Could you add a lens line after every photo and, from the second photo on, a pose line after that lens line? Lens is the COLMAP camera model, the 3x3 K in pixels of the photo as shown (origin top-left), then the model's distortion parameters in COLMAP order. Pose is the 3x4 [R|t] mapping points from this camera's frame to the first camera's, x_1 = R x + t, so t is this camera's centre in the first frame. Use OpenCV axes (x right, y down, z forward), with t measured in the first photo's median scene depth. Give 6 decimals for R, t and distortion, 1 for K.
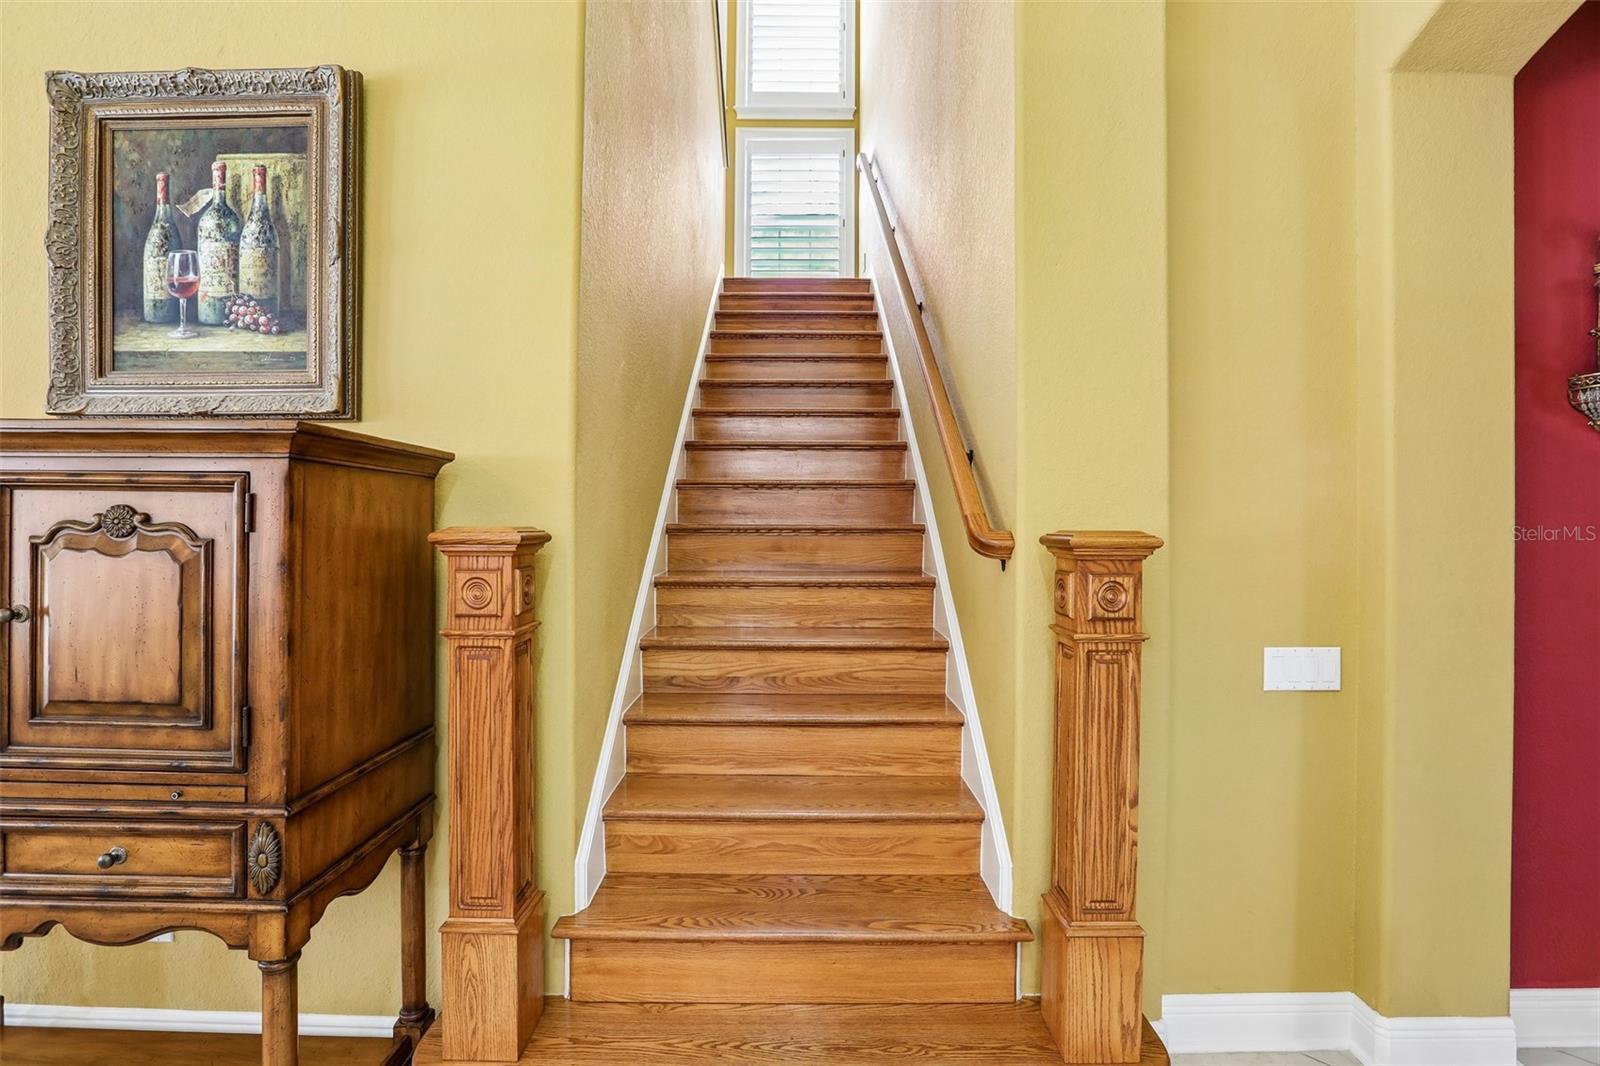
lens RADIAL K [[729.0, 0, 801.6], [0, 729.0, 522.0], [0, 0, 1]] dist [-0.037162, 0.009334]
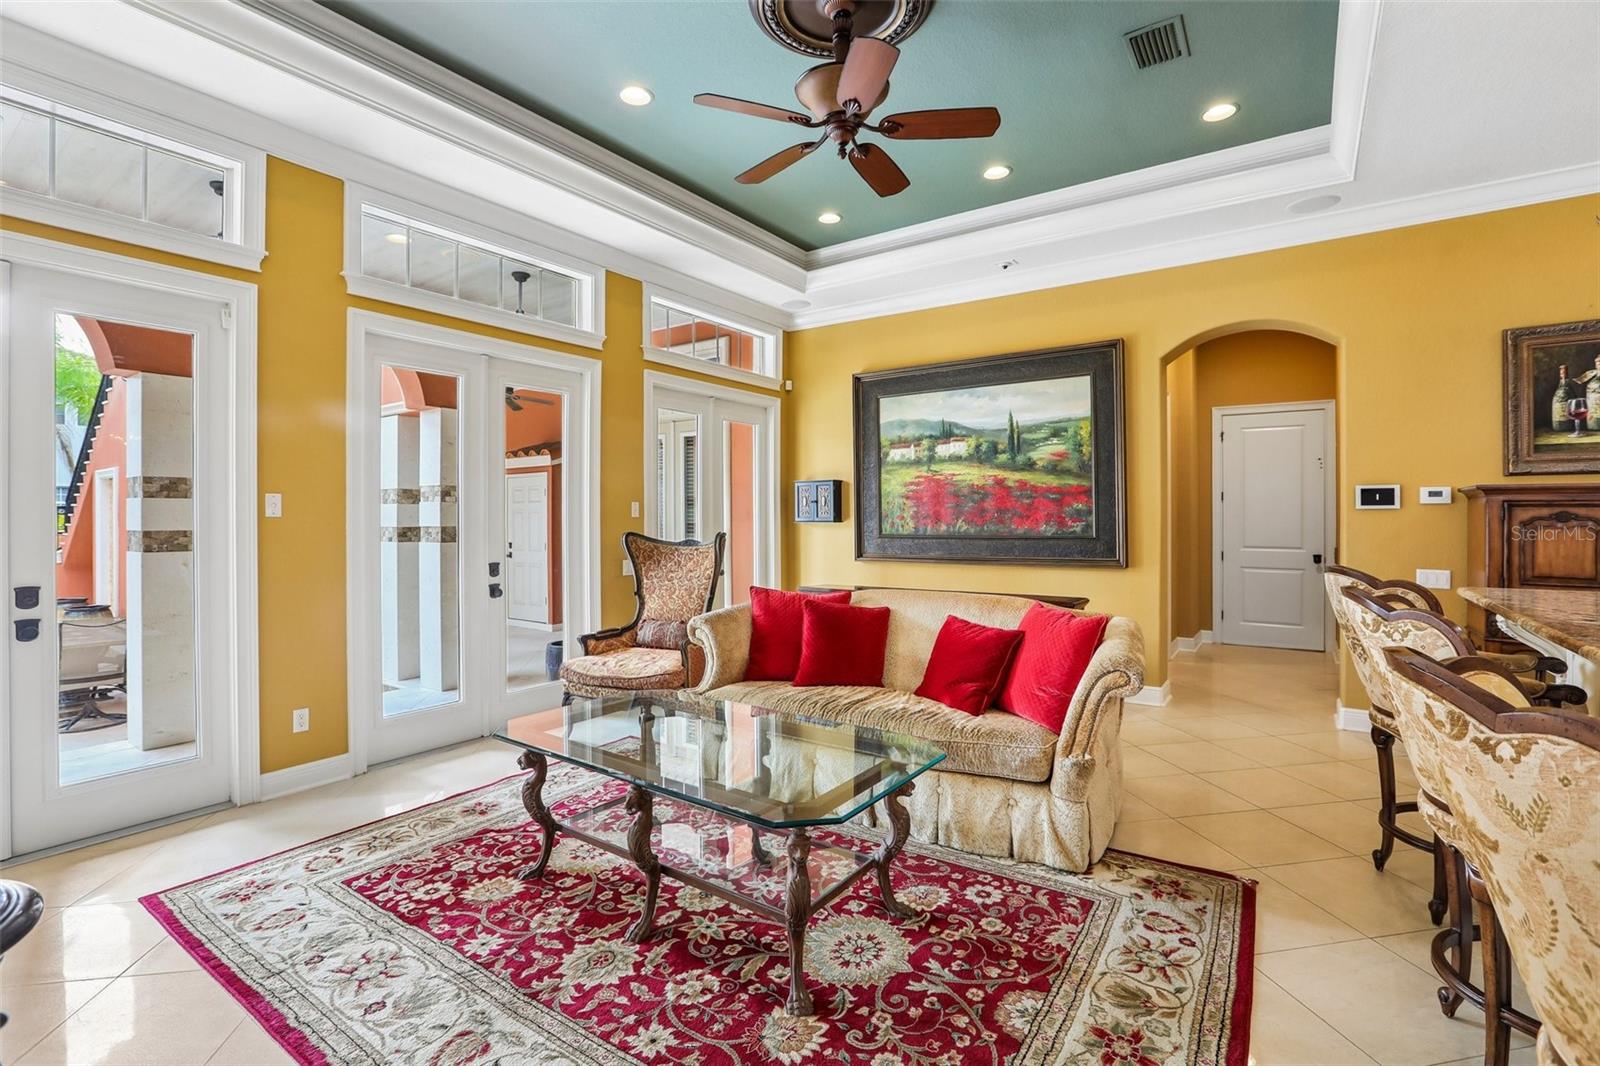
lens RADIAL K [[729.0, 0, 802.7], [0, 729.0, 516.2], [0, 0, 1]] dist [-0.037162, 0.009334]
pose [[0.821299, -0.002065, -0.570495, -1.618095], [0.001573, 0.999998, -0.001355, -0.005901], [0.570496, 0.000215, 0.821300, -2.272381]]
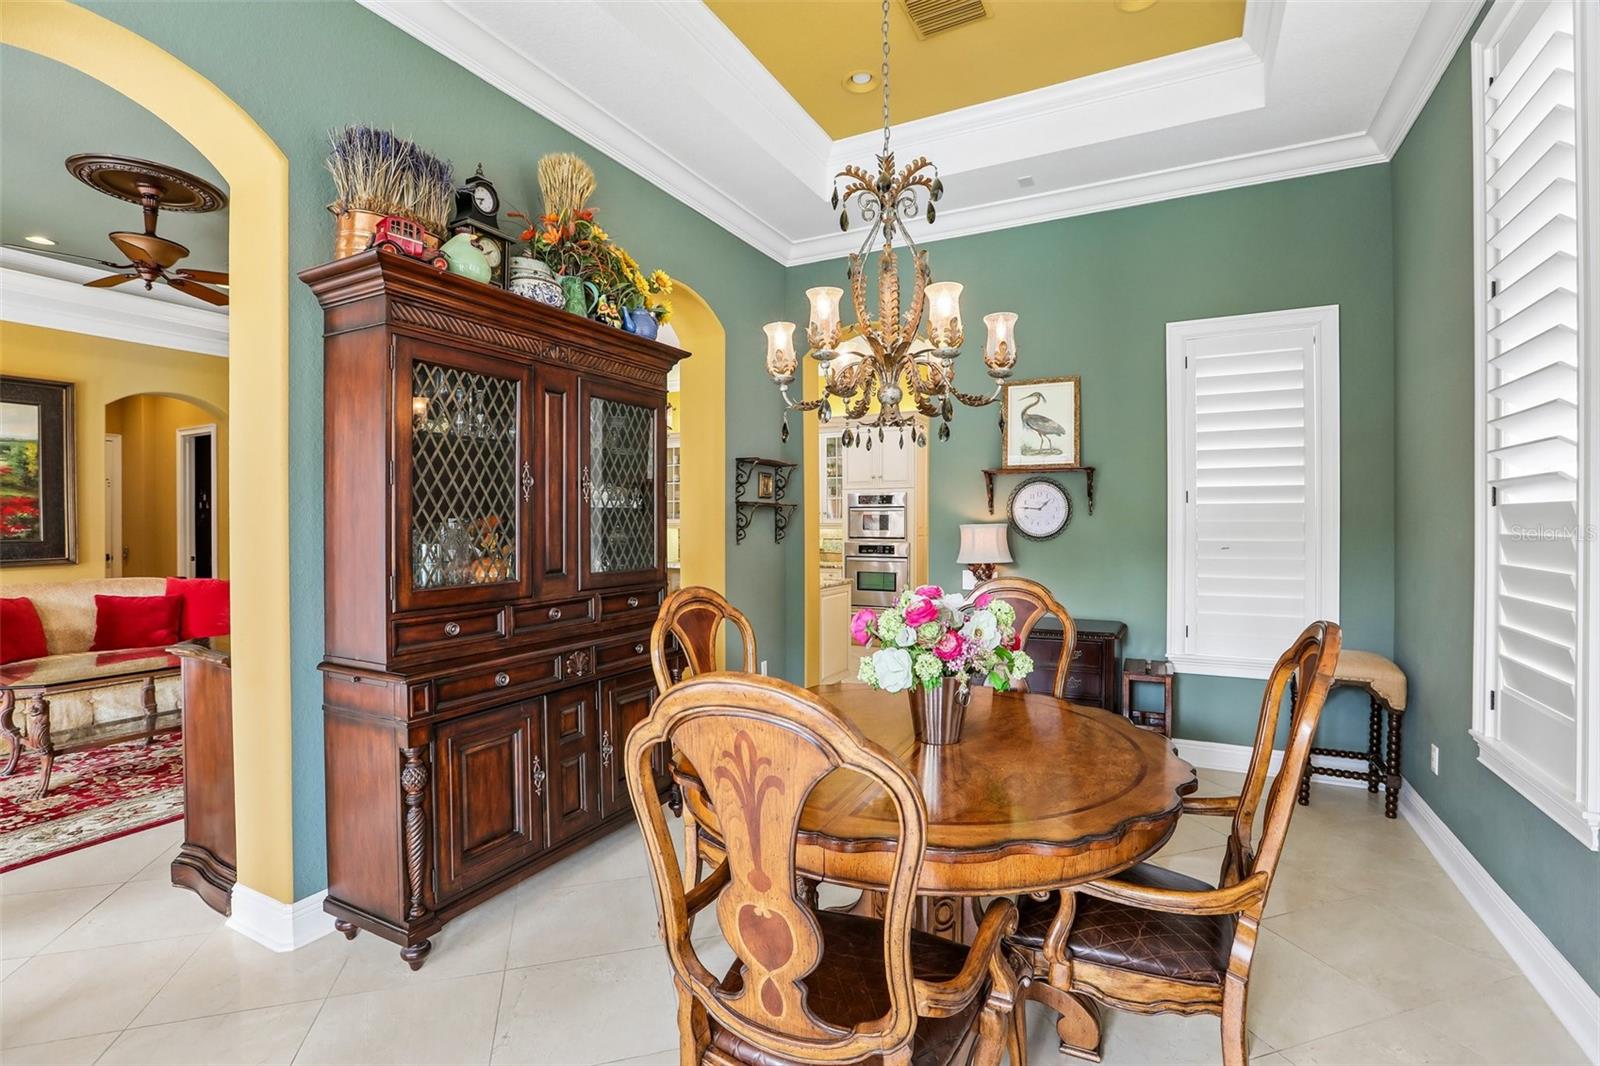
lens RADIAL K [[729.0, 0, 804.4], [0, 729.0, 525.9], [0, 0, 1]] dist [-0.037162, 0.009334]
pose [[0.473293, -0.009708, 0.880852, -3.692612], [0.005004, 0.999953, 0.008332, -0.008293], [-0.880891, 0.000465, 0.473319, -4.168036]]
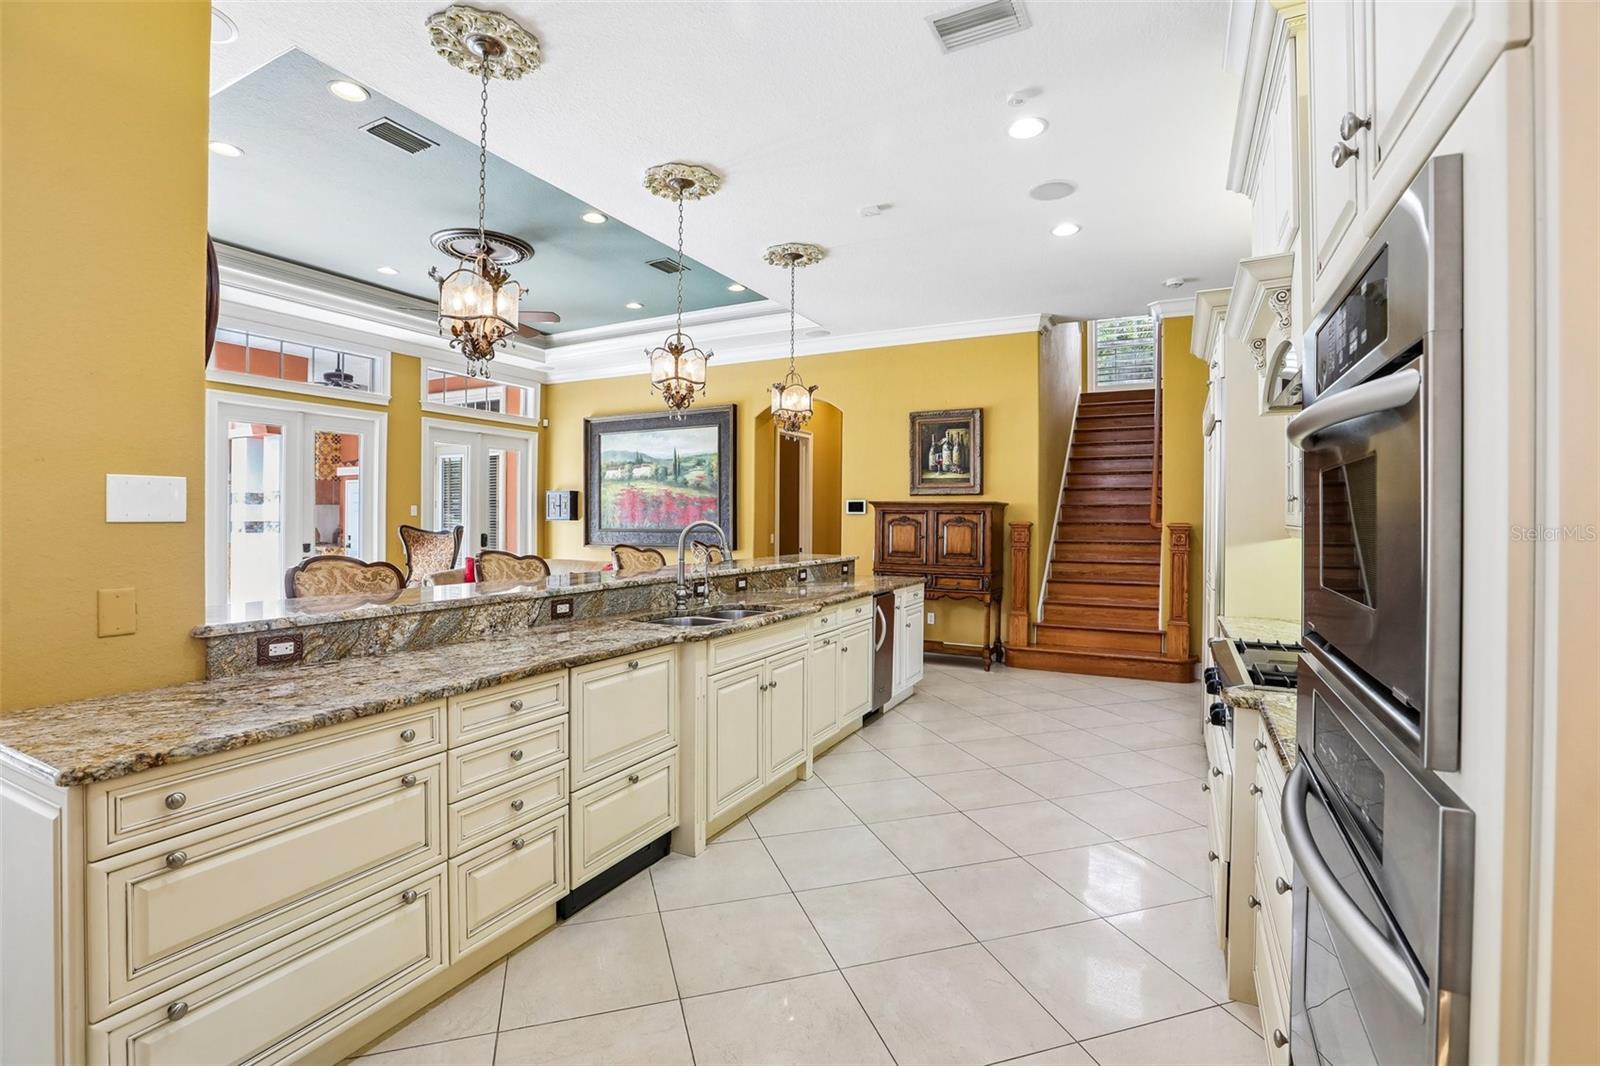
lens RADIAL K [[729.0, 0, 796.1], [0, 729.0, 517.8], [0, 0, 1]] dist [-0.037162, 0.009334]
pose [[0.884230, 0.005260, -0.467021, 0.358158], [-0.005961, 0.999982, -0.000023, -0.007157], [0.467013, 0.002804, 0.884246, -3.076760]]
